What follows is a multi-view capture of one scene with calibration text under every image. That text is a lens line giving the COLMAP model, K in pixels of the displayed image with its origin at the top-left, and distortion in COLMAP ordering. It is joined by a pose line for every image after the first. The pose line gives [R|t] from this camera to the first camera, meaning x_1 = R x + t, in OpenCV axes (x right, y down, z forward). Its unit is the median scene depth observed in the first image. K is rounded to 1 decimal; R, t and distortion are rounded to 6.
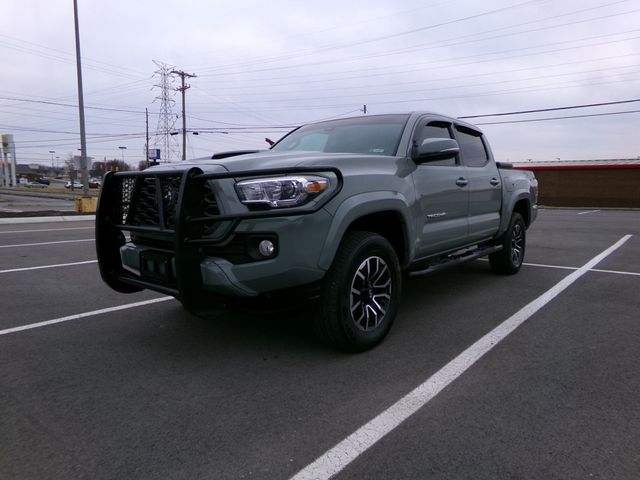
lens RADIAL K [[442.6, 0, 317.6], [0, 442.6, 231.9], [0, 0, 1]] dist [-0.065060, 0.105222]
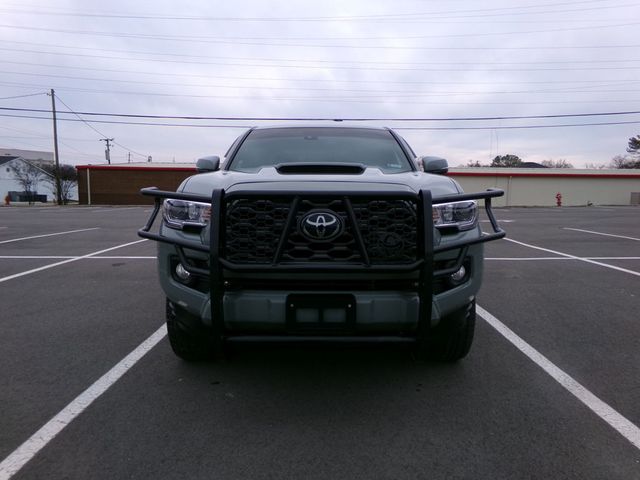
lens RADIAL K [[442.6, 0, 317.6], [0, 442.6, 231.9], [0, 0, 1]] dist [-0.065060, 0.105222]
pose [[0.757214, -0.058921, 0.650504, -0.951861], [0.056709, 0.998093, 0.024393, -0.092359], [-0.650701, 0.018418, 0.759111, 0.461814]]
